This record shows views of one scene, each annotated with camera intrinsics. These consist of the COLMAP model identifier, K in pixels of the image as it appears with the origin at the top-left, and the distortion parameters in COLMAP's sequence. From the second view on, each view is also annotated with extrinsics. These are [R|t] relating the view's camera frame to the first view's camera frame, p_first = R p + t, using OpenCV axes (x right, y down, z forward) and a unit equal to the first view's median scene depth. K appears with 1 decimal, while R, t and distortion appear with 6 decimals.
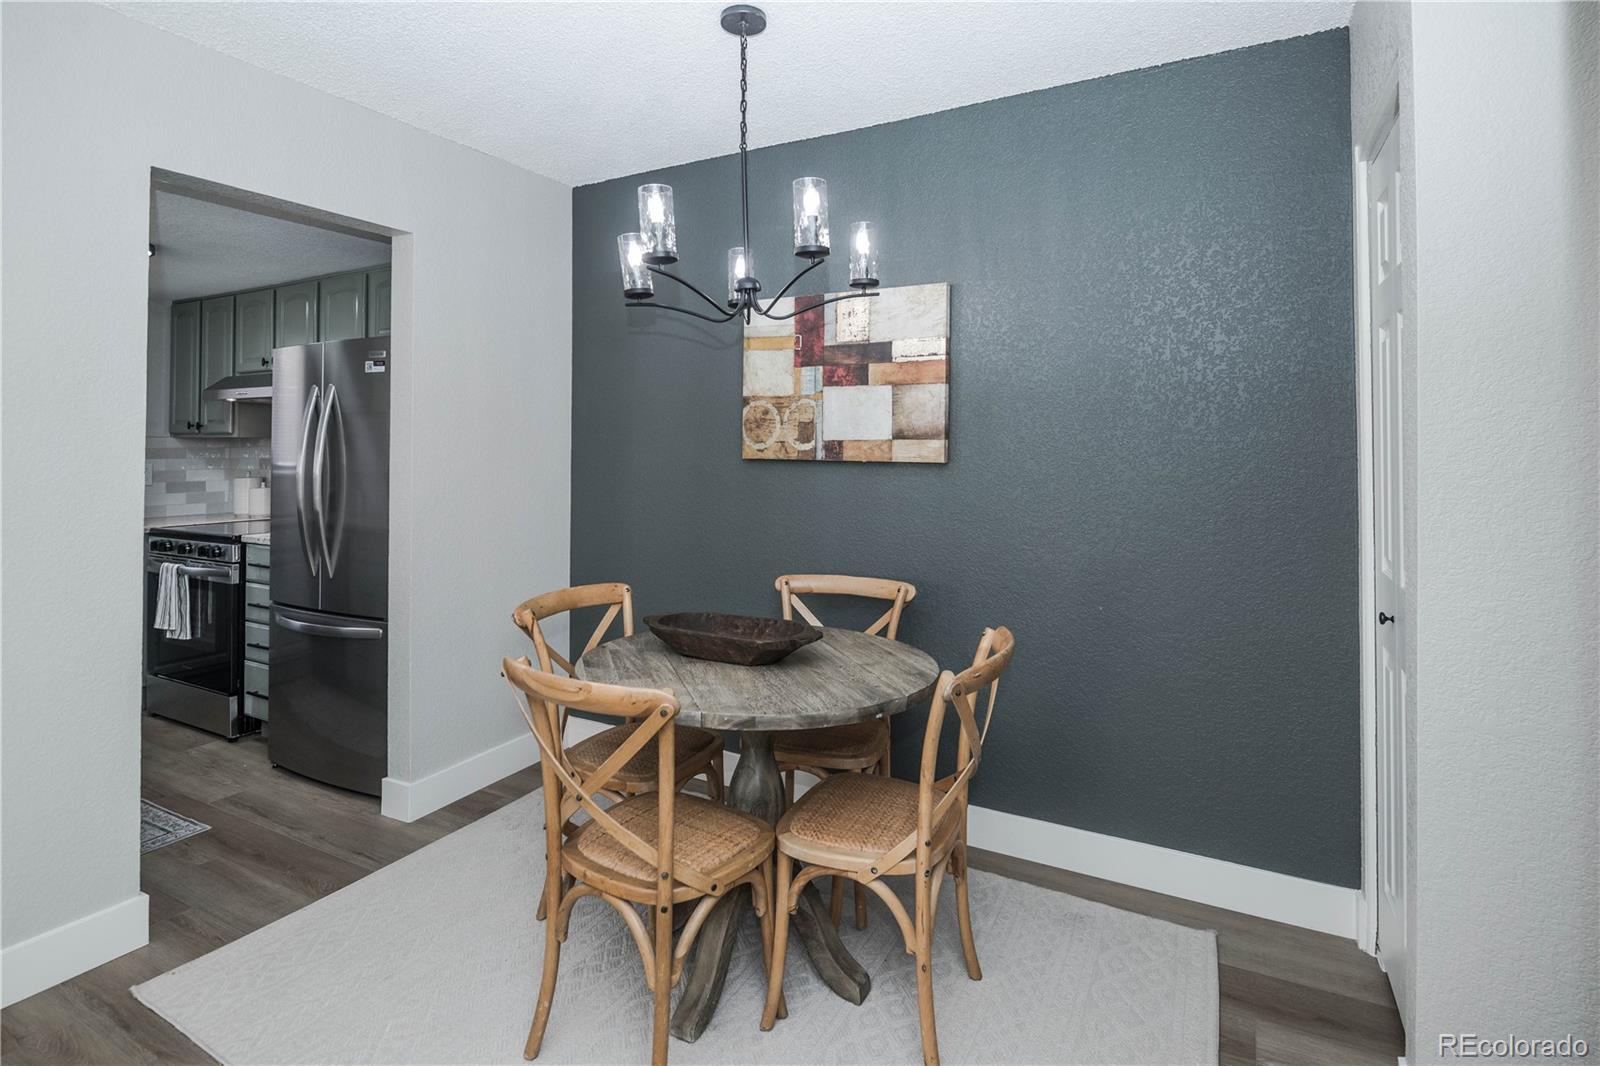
lens RADIAL K [[763.9, 0, 808.9], [0, 763.9, 459.0], [0, 0, 1]] dist [0.012546, -0.011549]
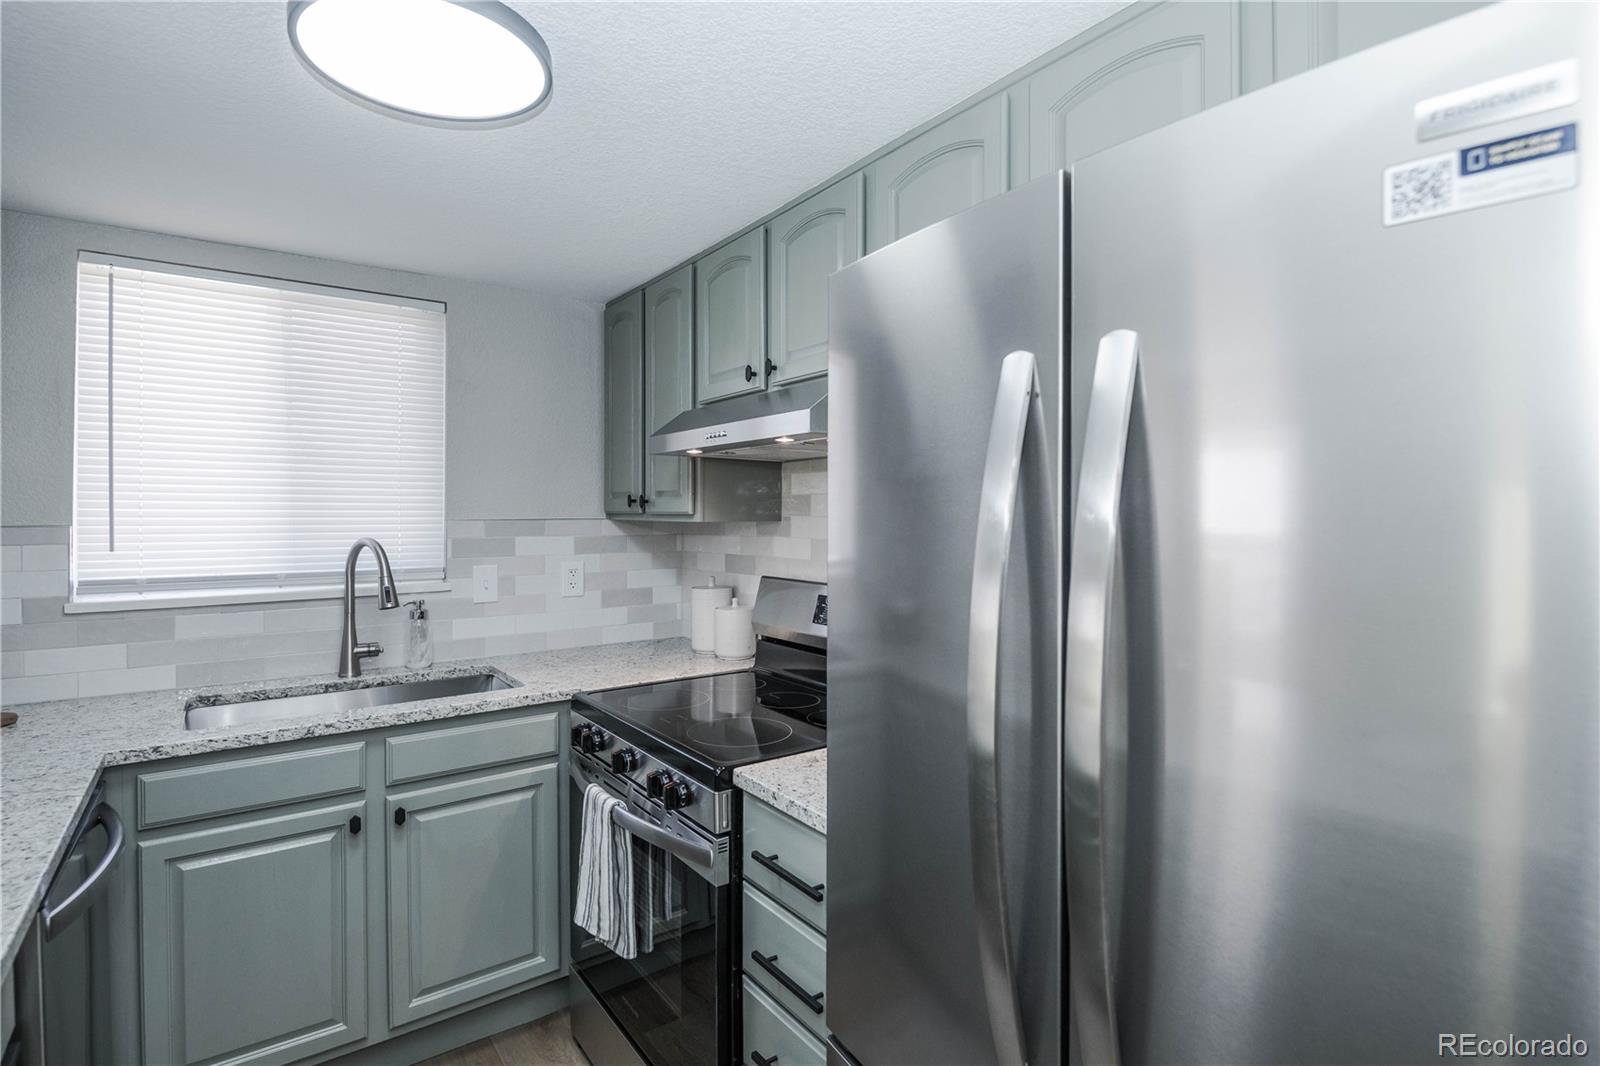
lens RADIAL K [[763.9, 0, 788.1], [0, 763.9, 533.7], [0, 0, 1]] dist [0.012546, -0.011549]
pose [[0.887707, 0.005448, -0.460376, -0.628854], [0.005293, 0.999743, 0.022036, -0.045094], [0.460378, -0.021998, 0.887450, 0.780735]]
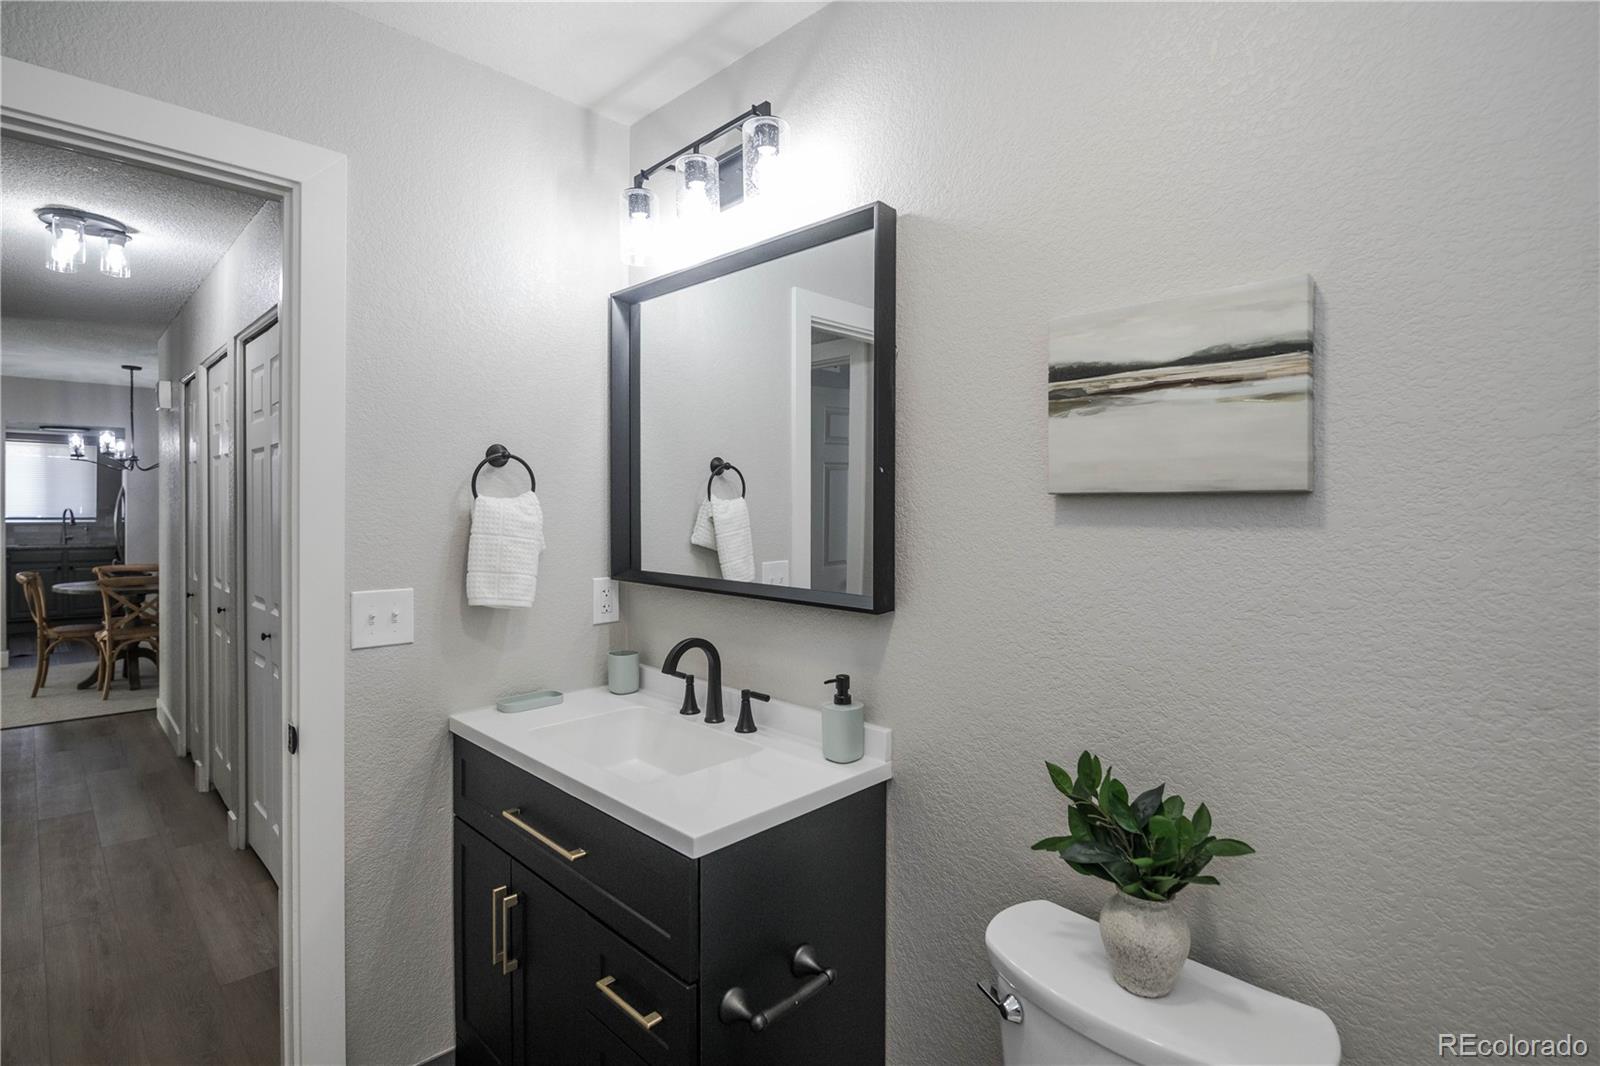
lens RADIAL K [[763.9, 0, 805.6], [0, 763.9, 525.9], [0, 0, 1]] dist [0.012546, -0.011549]
pose [[0.956601, 0.012893, -0.291114, 2.367933], [-0.009910, 0.999882, 0.011720, -0.020963], [0.291231, -0.008326, 0.956616, -0.808404]]
